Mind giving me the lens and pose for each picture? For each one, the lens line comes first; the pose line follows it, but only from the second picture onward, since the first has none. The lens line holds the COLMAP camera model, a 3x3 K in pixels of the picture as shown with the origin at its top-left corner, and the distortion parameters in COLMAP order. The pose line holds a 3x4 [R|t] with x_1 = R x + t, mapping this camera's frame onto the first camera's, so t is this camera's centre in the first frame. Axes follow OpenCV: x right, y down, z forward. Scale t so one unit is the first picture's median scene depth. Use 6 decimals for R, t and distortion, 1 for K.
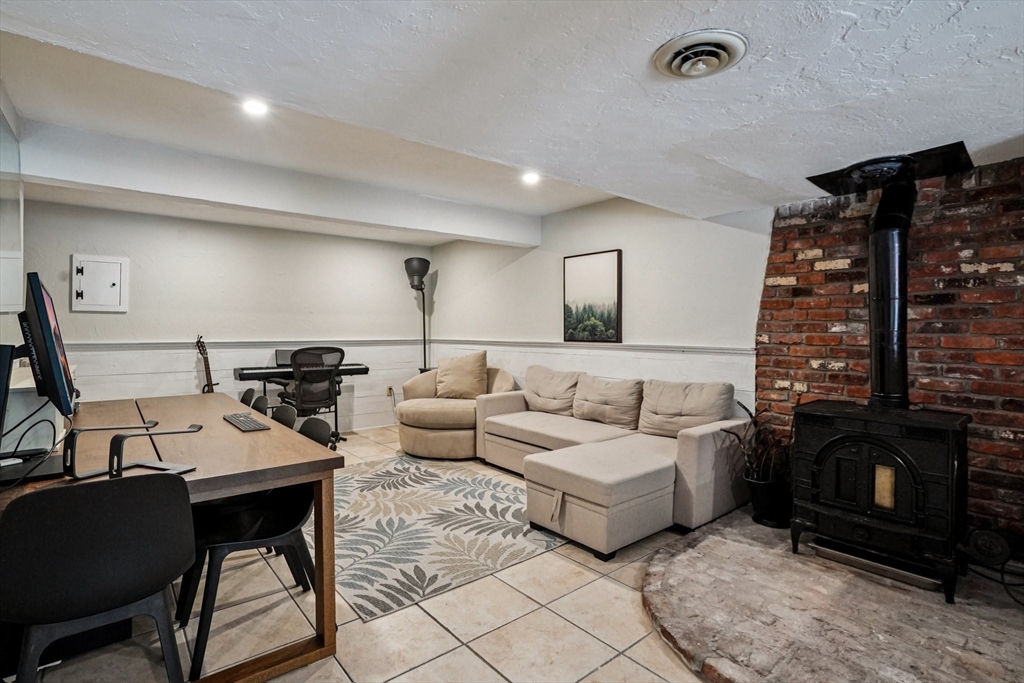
lens RADIAL K [[495.2, 0, 507.8], [0, 495.2, 328.4], [0, 0, 1]] dist [-0.062970, 0.026806]
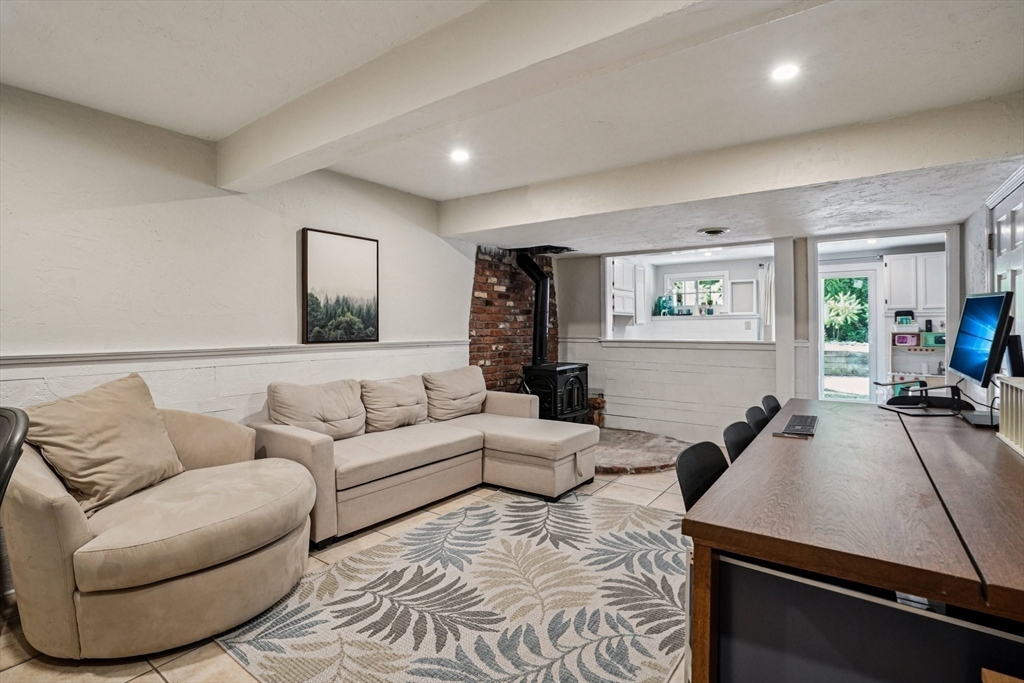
lens RADIAL K [[484.2, 0, 512.4], [0, 484.2, 333.3], [0, 0, 1]] dist [-0.062943, 0.023784]
pose [[-0.235745, -0.007899, 0.971783, -0.887959], [0.006712, 0.999930, 0.009755, 0.008548], [-0.971792, 0.008822, -0.235675, 1.209340]]
